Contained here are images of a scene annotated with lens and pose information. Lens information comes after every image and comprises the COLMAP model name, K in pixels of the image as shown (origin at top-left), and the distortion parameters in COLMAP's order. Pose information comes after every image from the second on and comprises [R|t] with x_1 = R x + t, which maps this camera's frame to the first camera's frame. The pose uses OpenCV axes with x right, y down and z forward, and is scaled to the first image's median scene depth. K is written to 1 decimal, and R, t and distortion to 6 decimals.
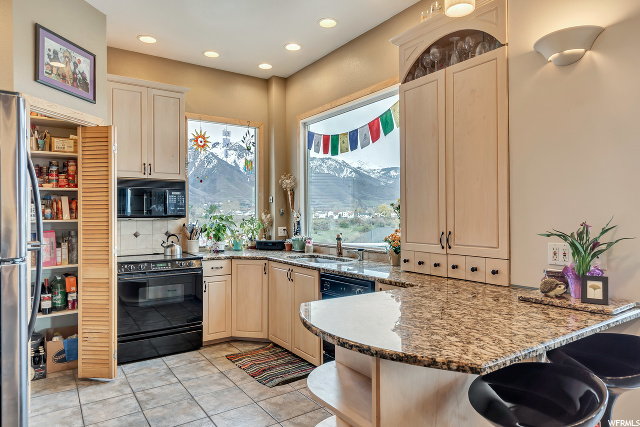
lens RADIAL K [[395.0, 0, 320.0], [0, 395.0, 213.5], [0, 0, 1]] dist [0.000490, -0.000113]
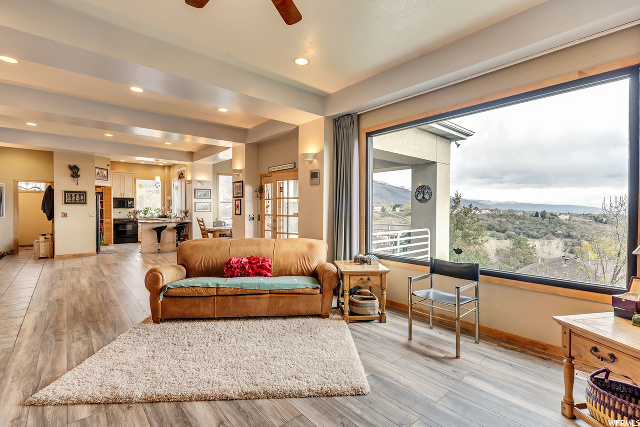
lens RADIAL K [[292.5, 0, 321.7], [0, 292.5, 211.8], [0, 0, 1]] dist [-0.000537, 0.000007]
pose [[0.993726, 0.011438, 0.111254, 1.127792], [-0.013396, 0.999768, 0.016872, -0.022714], [-0.111035, -0.018257, 0.993649, -1.960973]]
